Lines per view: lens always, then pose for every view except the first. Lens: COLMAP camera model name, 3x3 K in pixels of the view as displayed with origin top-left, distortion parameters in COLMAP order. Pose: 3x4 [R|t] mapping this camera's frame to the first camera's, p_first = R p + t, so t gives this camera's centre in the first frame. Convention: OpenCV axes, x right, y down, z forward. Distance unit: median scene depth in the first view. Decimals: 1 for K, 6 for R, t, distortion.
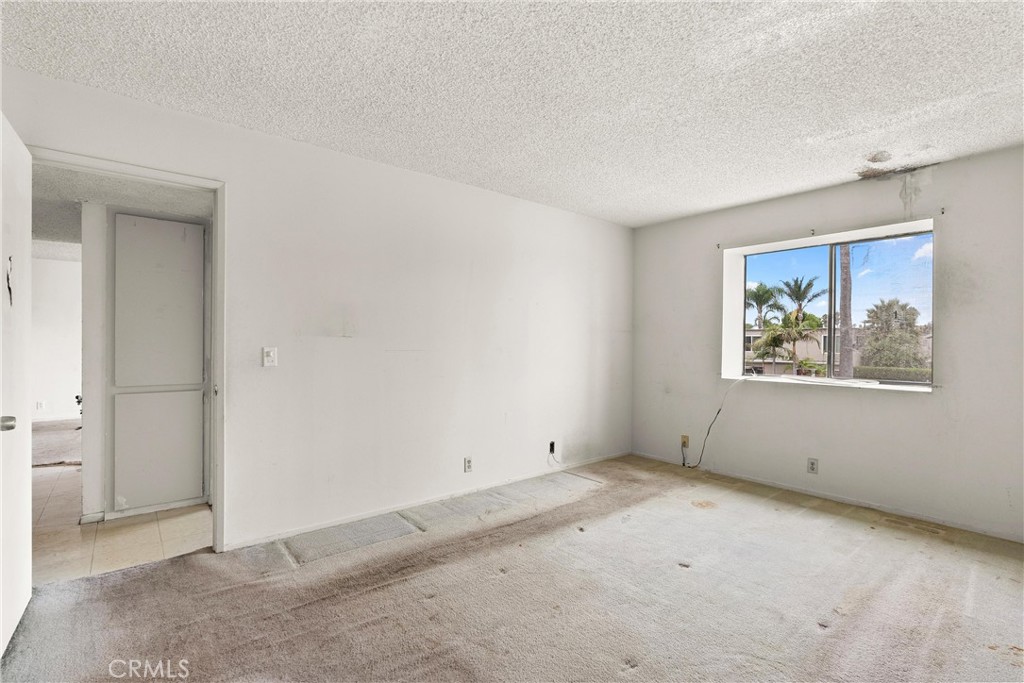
lens RADIAL K [[472.2, 0, 517.6], [0, 472.2, 339.3], [0, 0, 1]] dist [-0.014809, 0.007712]
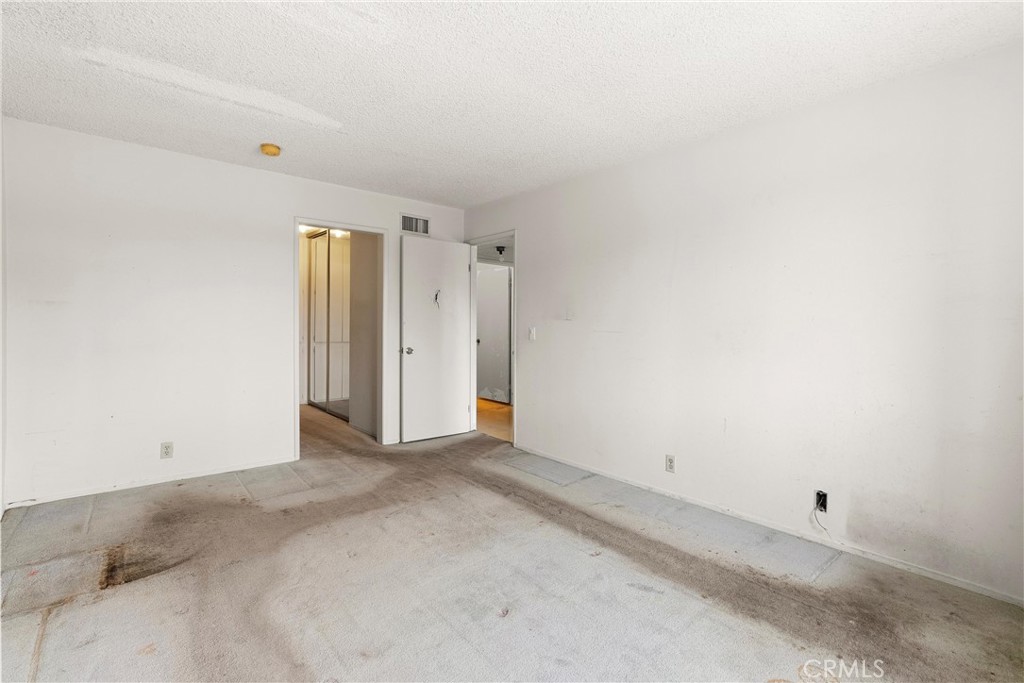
lens RADIAL K [[472.2, 0, 517.6], [0, 472.2, 339.3], [0, 0, 1]] dist [-0.014809, 0.007712]
pose [[0.006074, 0.020518, -0.999771, 0.783033], [-0.007315, 0.999764, 0.020474, 0.019254], [0.999955, 0.007189, 0.006222, 0.727359]]
